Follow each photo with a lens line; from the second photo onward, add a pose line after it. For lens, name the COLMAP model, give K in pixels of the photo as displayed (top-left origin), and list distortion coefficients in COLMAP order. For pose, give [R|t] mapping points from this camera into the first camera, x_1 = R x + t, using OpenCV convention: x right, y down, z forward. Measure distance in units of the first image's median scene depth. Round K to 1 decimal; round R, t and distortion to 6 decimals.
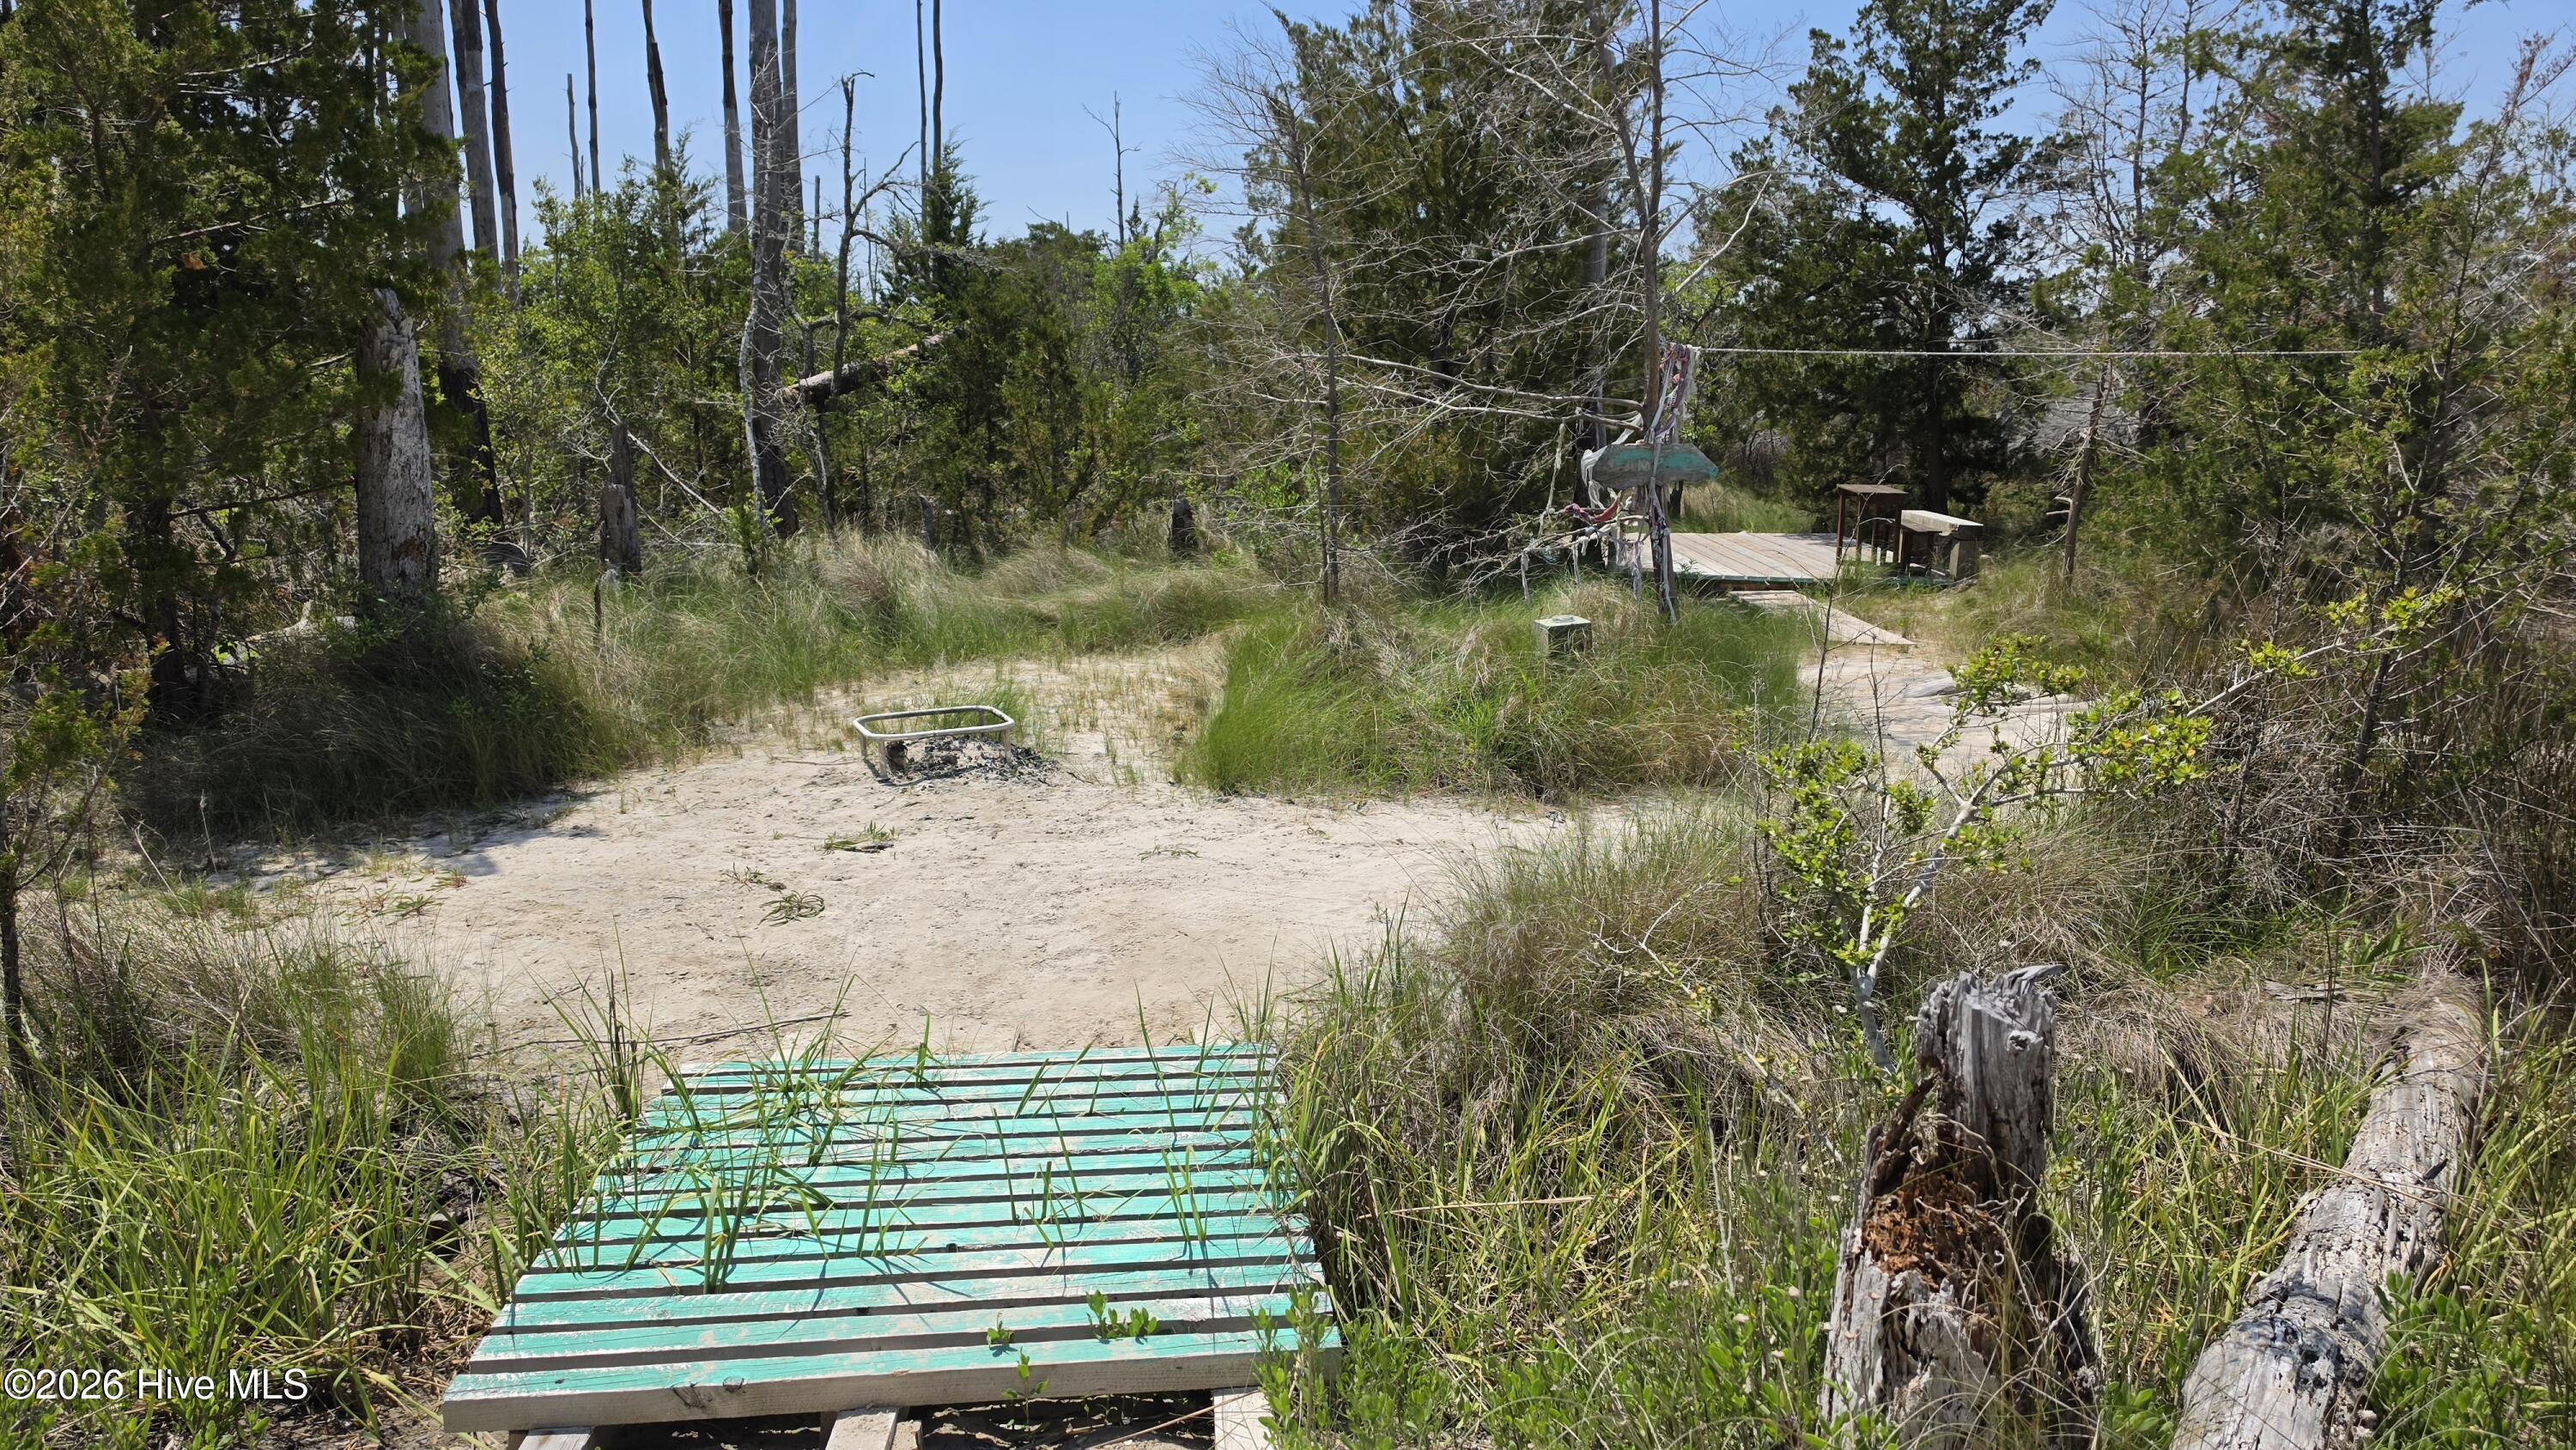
lens RADIAL K [[1911.2, 0, 1247.0], [0, 1911.2, 747.0], [0, 0, 1]] dist [0.119245, -0.202103]
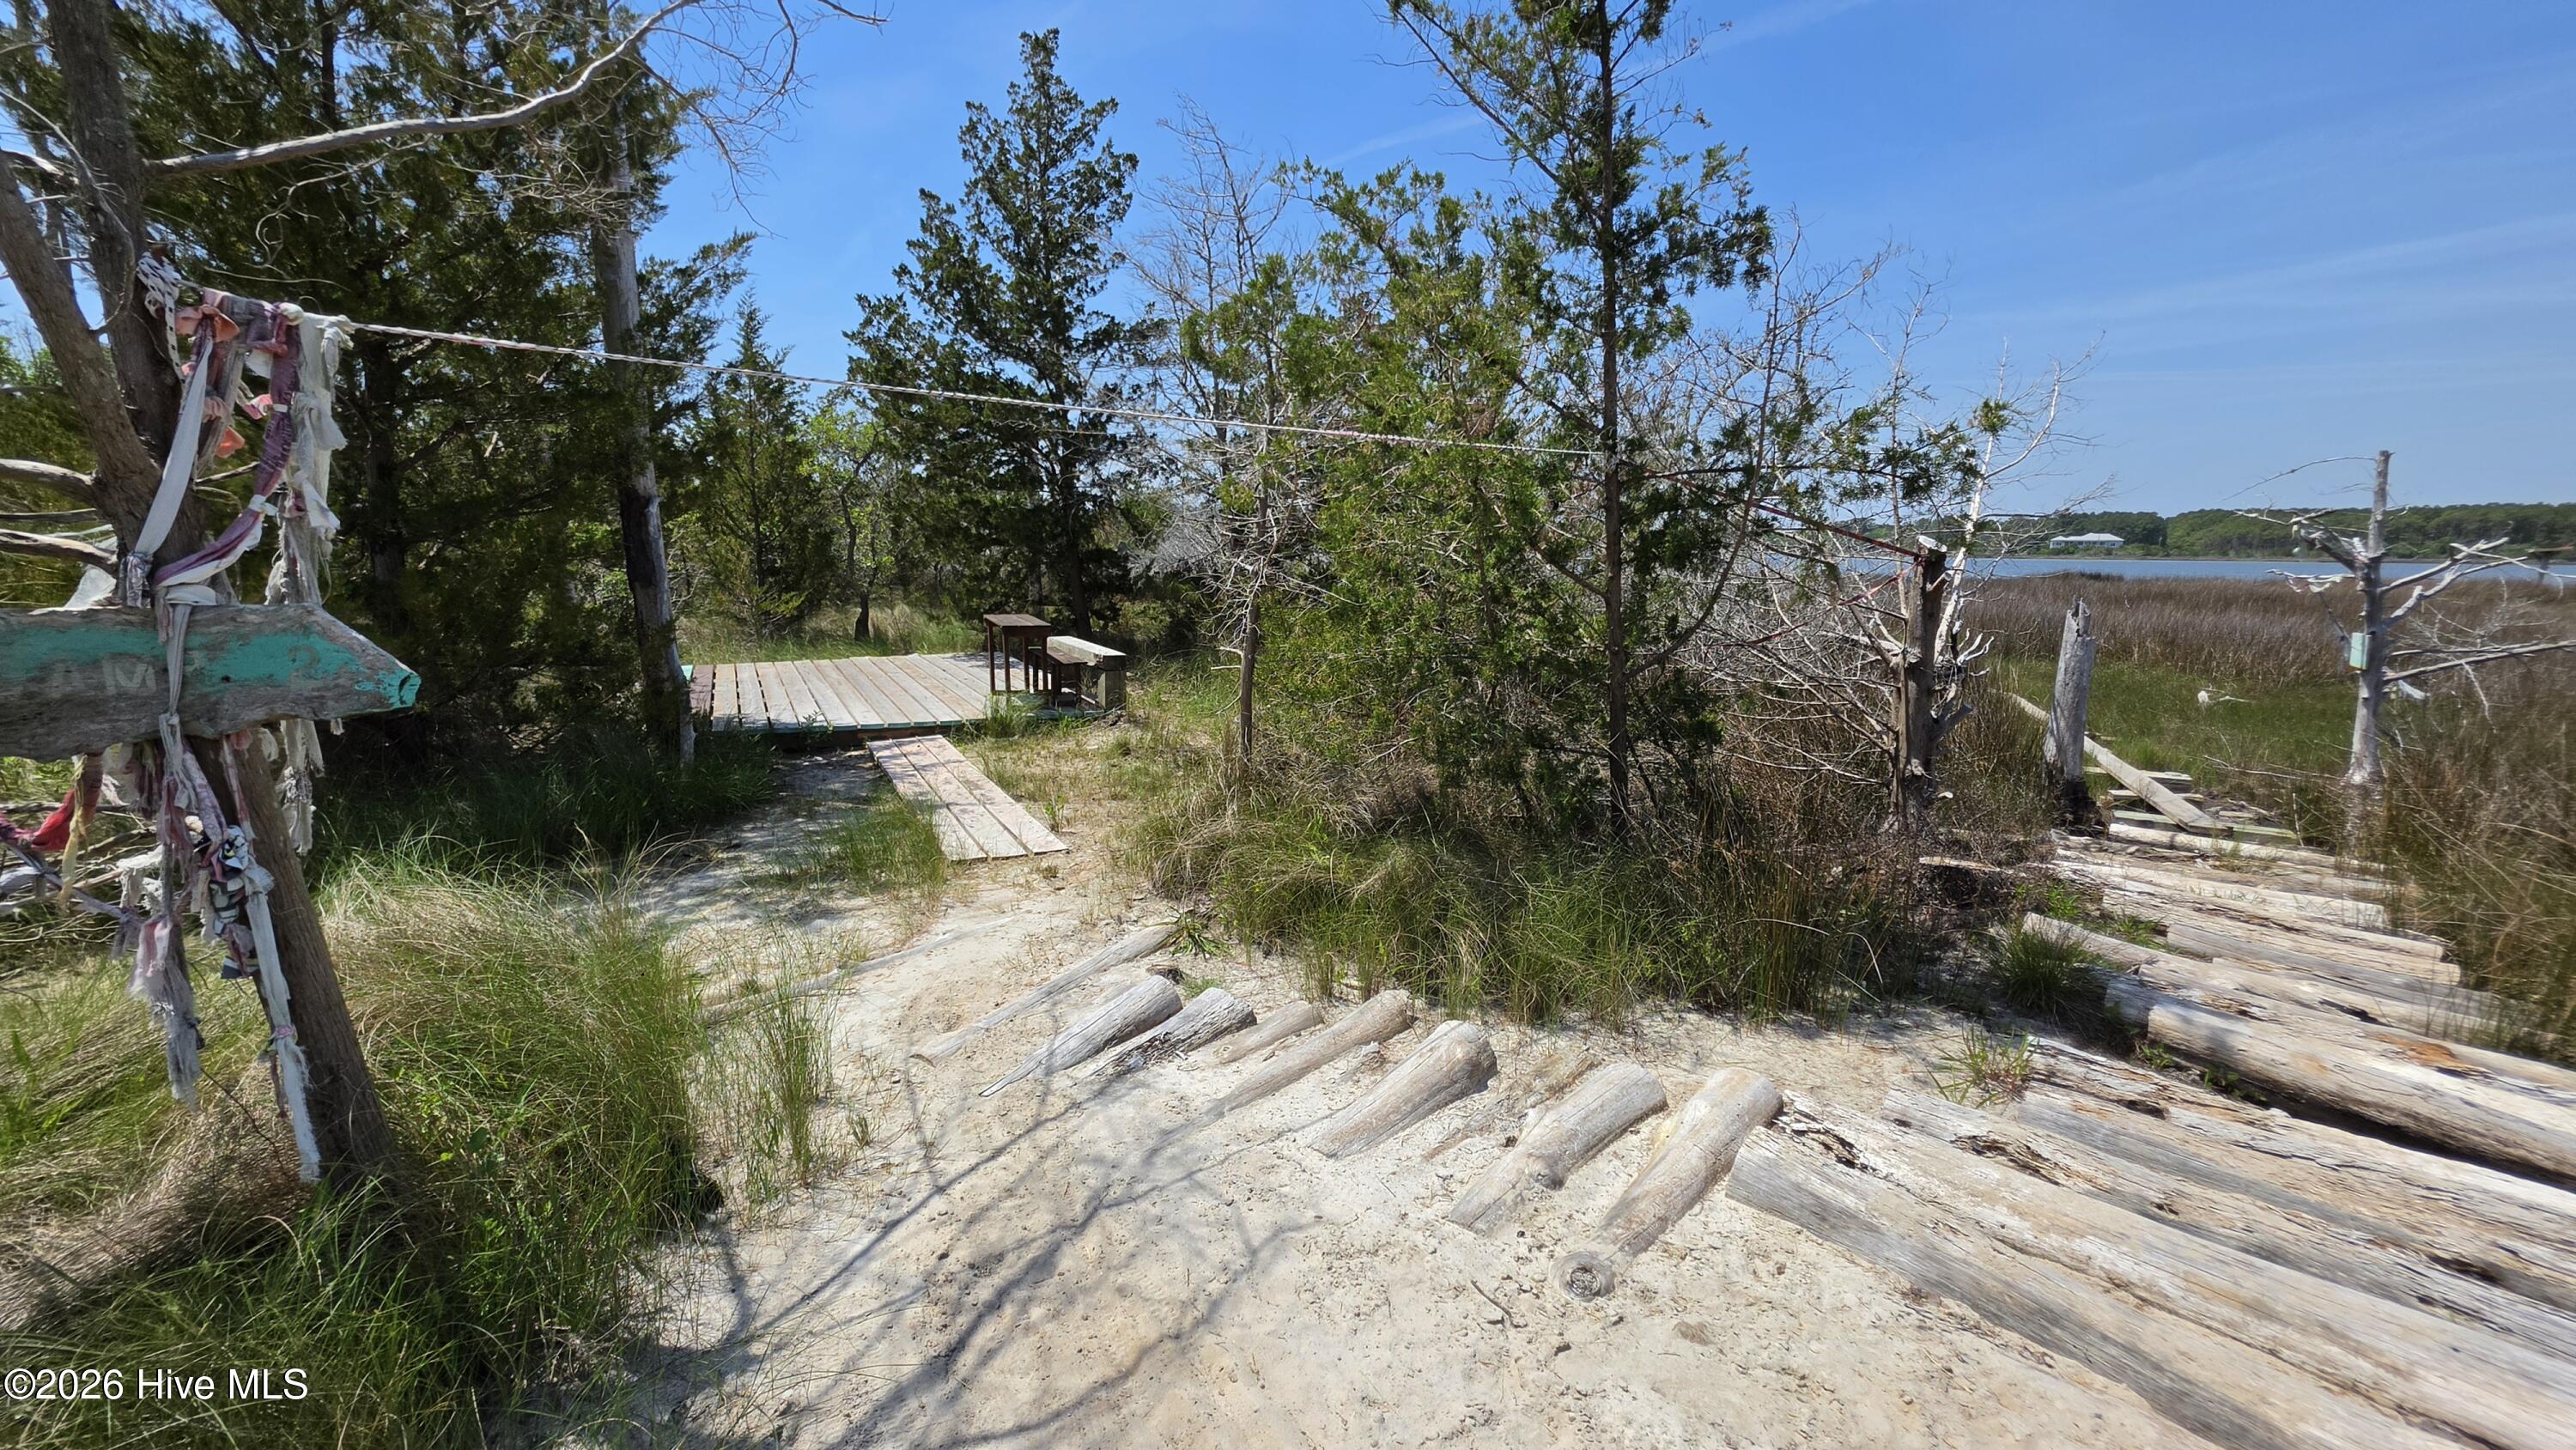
lens RADIAL K [[1032.8, 0, 1293.3], [0, 1032.8, 716.5], [0, 0, 1]] dist [-0.001157, 0.000600]
pose [[0.859557, -0.090509, 0.502961, 0.148730], [0.096272, 0.995248, 0.014568, -0.066720], [-0.501889, 0.035899, 0.864186, 0.403430]]
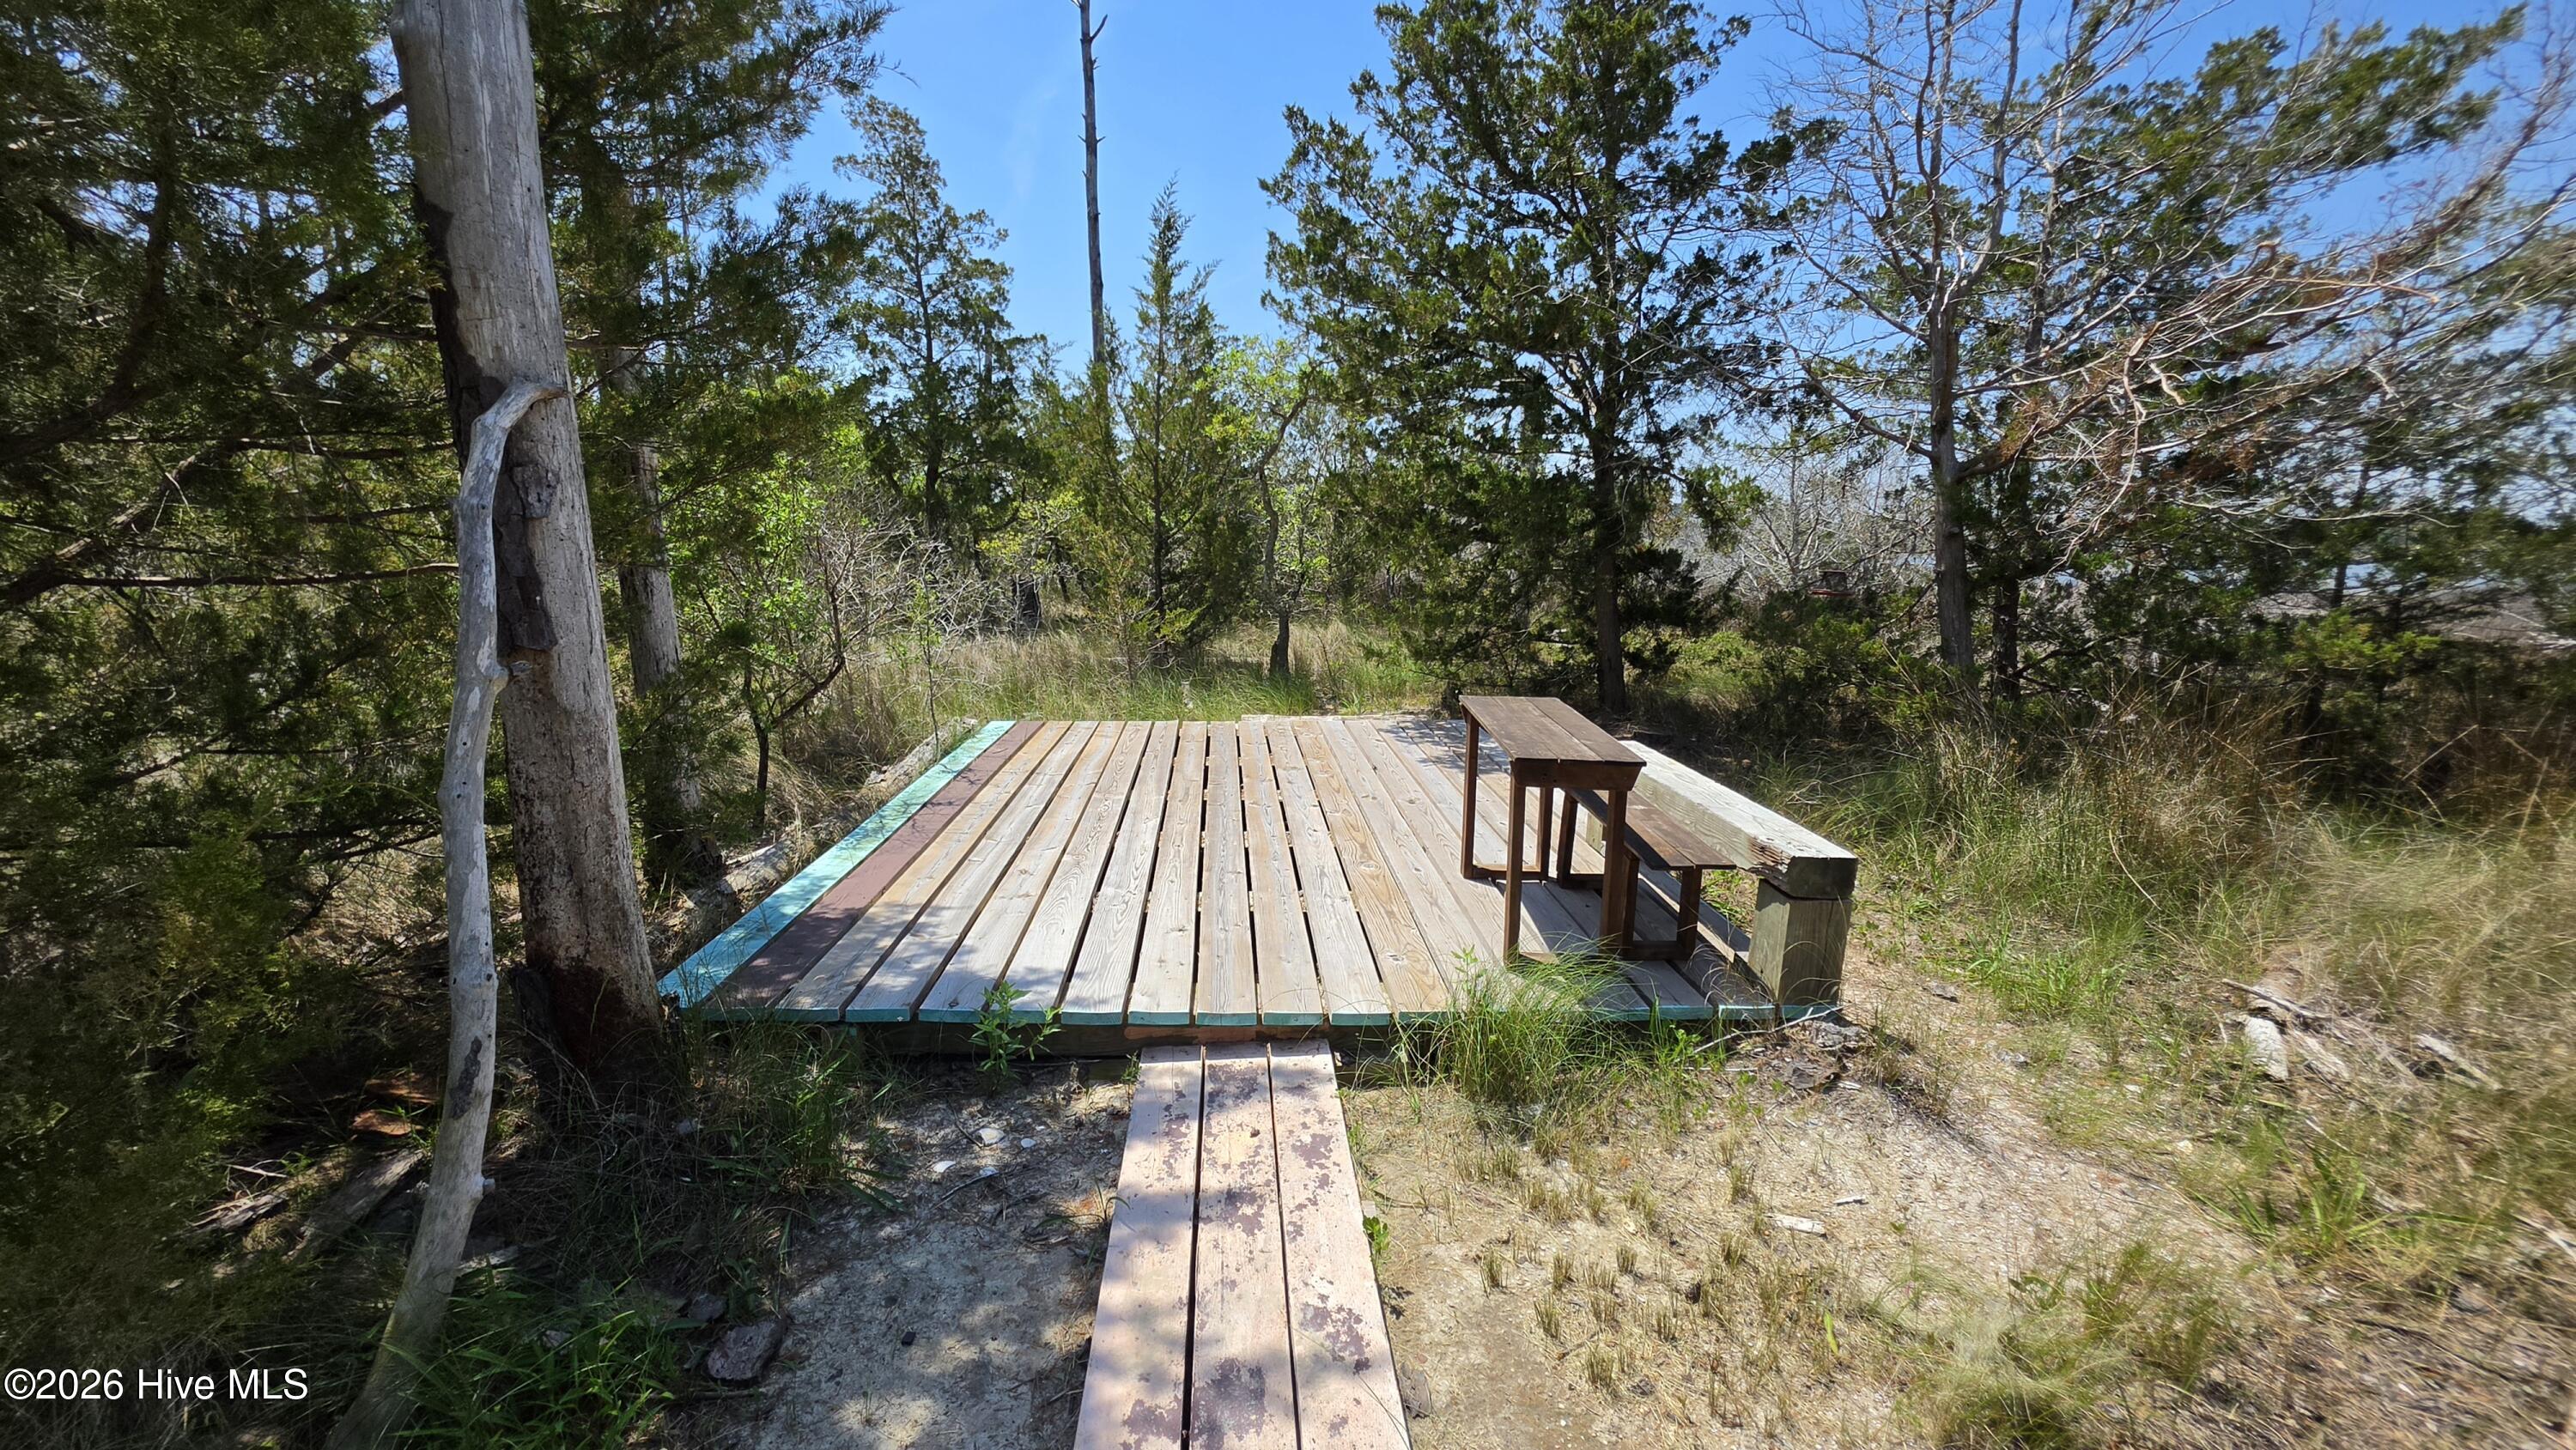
lens RADIAL K [[1032.8, 0, 1293.3], [0, 1032.8, 716.5], [0, 0, 1]] dist [-0.001157, 0.000600]
pose [[0.993955, -0.016515, 0.108540, 0.209110], [0.017772, 0.999786, -0.010621, -0.111972], [-0.108341, 0.012485, 0.994035, 0.665773]]
